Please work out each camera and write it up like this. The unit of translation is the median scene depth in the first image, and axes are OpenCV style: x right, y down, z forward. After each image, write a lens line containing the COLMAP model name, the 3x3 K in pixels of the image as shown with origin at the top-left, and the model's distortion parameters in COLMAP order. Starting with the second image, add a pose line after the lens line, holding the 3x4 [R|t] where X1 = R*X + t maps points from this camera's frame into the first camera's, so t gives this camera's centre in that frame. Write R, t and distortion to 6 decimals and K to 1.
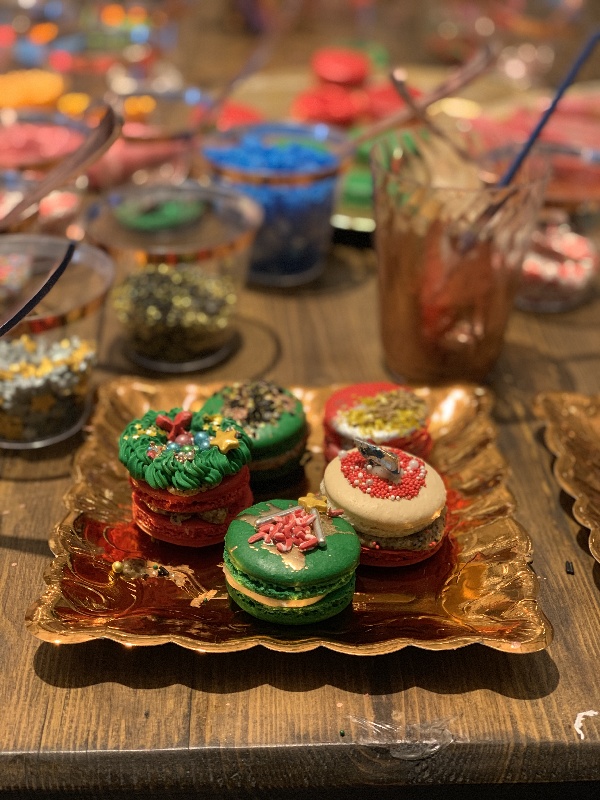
lens RADIAL K [[1212.9, 0, 299.7], [0, 1212.9, 400.0], [0, 0, 1]] dist [-0.021397, 0.000000]
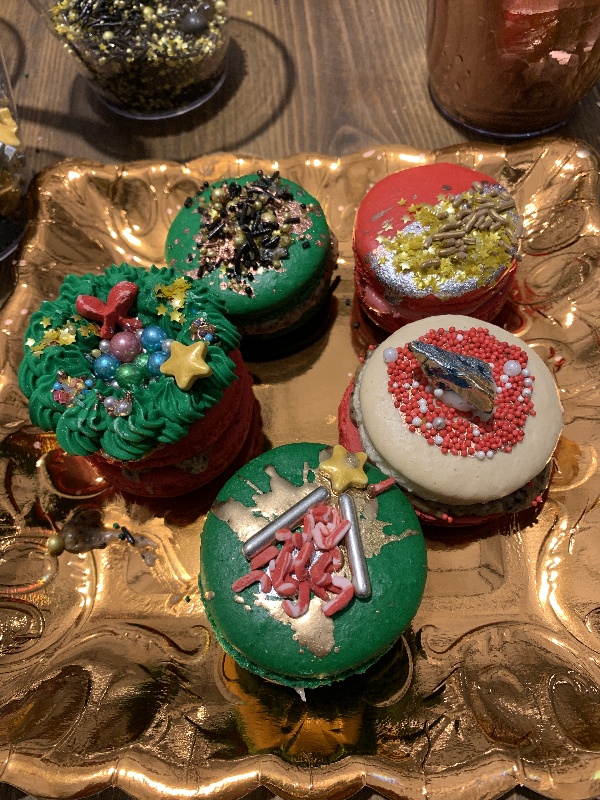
lens RADIAL K [[603.5, 0, 302.2], [0, 603.5, 400.7], [0, 0, 1]] dist [0.016630, -0.006542]
pose [[0.997229, -0.033493, -0.066432, 0.010810], [0.064232, 0.838157, 0.541633, -0.097476], [0.037539, -0.544399, 0.837986, 0.723911]]
